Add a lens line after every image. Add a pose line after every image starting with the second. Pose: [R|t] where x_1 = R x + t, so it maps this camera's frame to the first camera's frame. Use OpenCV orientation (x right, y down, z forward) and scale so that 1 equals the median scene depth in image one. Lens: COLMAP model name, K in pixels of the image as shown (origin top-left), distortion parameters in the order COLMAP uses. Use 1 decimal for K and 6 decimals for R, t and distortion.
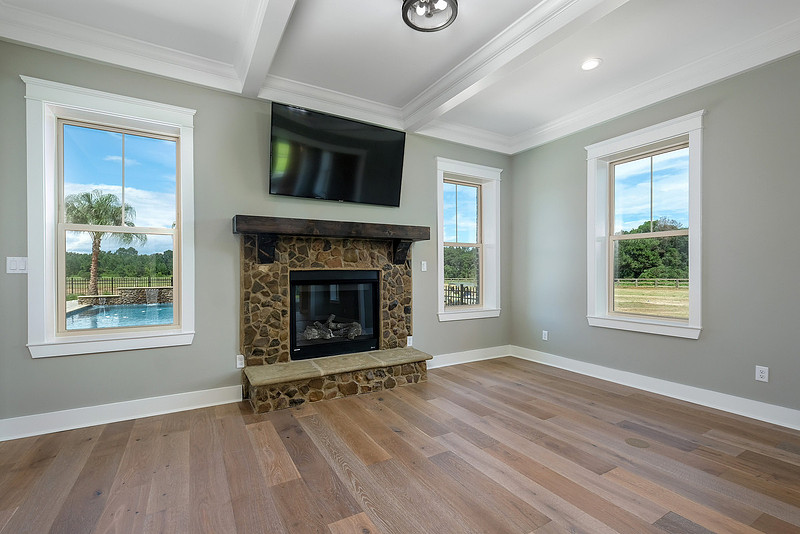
lens RADIAL K [[348.8, 0, 400.2], [0, 348.8, 272.9], [0, 0, 1]] dist [-0.000827, -0.000131]
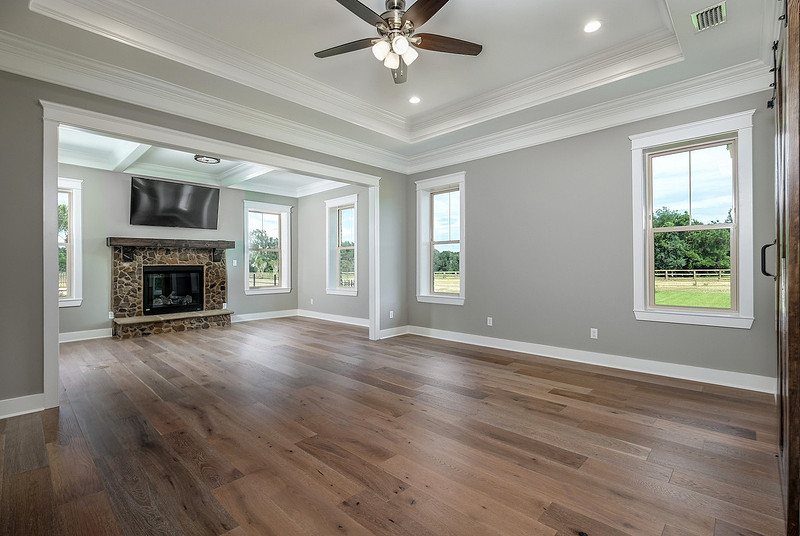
lens RADIAL K [[352.2, 0, 402.7], [0, 352.2, 264.5], [0, 0, 1]] dist [-0.001848, -0.000513]
pose [[0.955956, -0.001531, 0.293507, 0.437210], [0.003855, 0.999966, -0.007342, 0.005215], [-0.293486, 0.008150, 0.955929, -1.146211]]
